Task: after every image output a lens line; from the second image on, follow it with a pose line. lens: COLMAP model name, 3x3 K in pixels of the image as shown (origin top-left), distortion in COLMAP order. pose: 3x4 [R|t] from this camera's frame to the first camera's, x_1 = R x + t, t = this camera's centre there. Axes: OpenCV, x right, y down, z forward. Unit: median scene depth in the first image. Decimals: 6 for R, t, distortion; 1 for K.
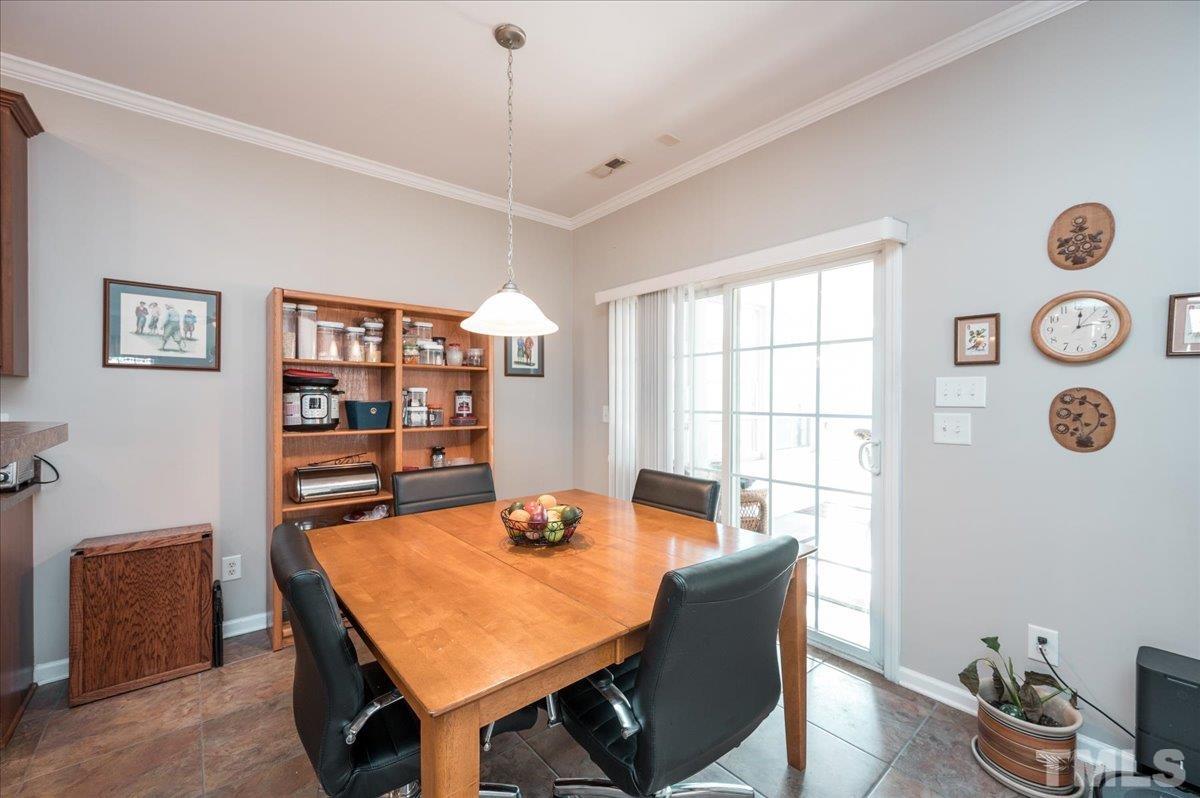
lens RADIAL K [[485.5, 0, 598.2], [0, 485.5, 397.6], [0, 0, 1]] dist [-0.002241, -0.000267]
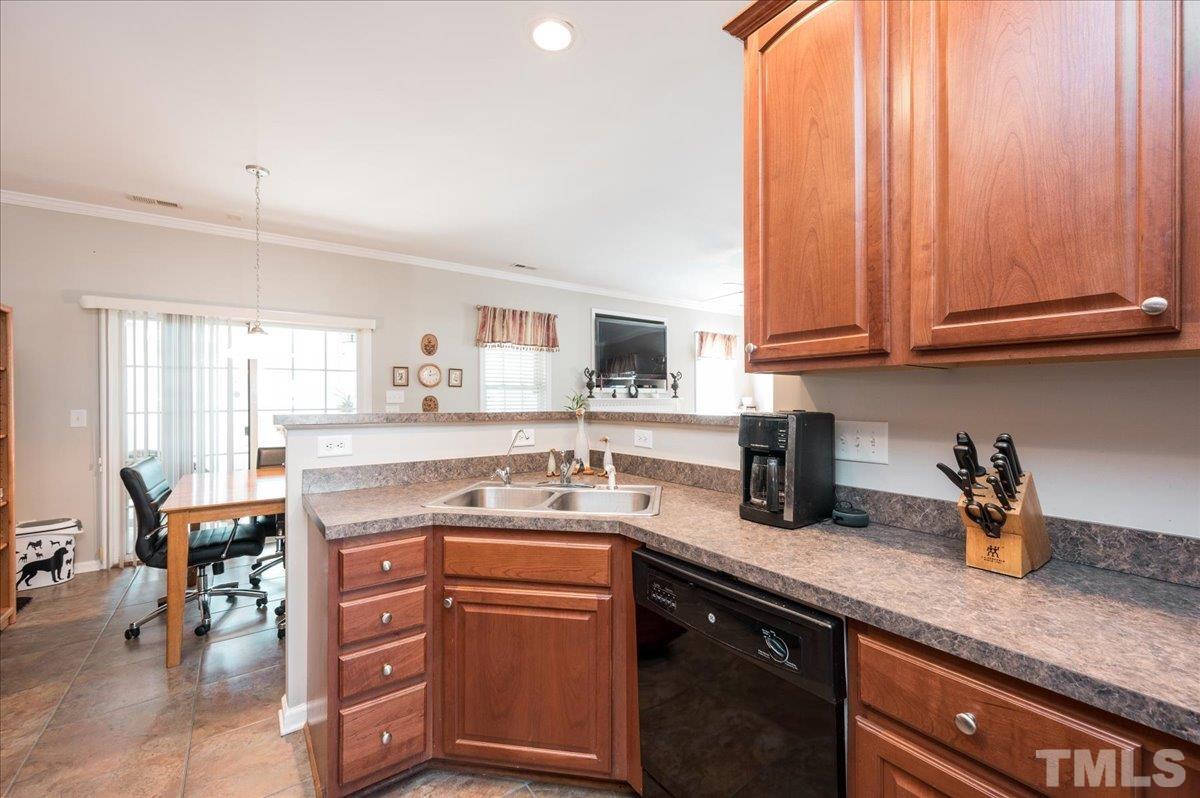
lens RADIAL K [[485.5, 0, 606.0], [0, 485.5, 395.6], [0, 0, 1]] dist [-0.002241, -0.000267]
pose [[0.049987, 0.003722, 0.998743, -1.375664], [0.007069, 0.999967, -0.004081, -0.000560], [-0.998725, 0.007264, 0.049959, -0.163033]]
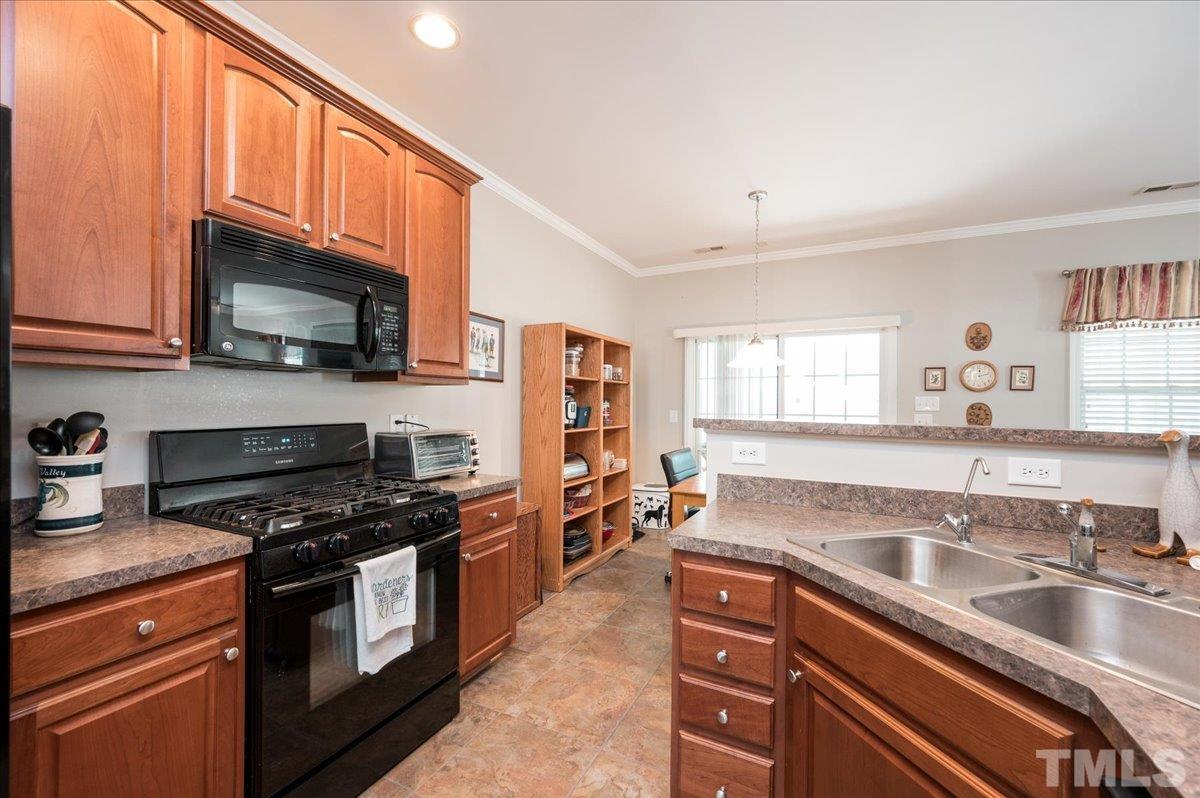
lens RADIAL K [[485.5, 0, 591.8], [0, 485.5, 400.9], [0, 0, 1]] dist [-0.002241, -0.000267]
pose [[0.920054, 0.009545, 0.391676, -1.132059], [-0.007647, 0.999950, -0.006406, 0.000284], [-0.391718, 0.002899, 0.920081, -0.280540]]
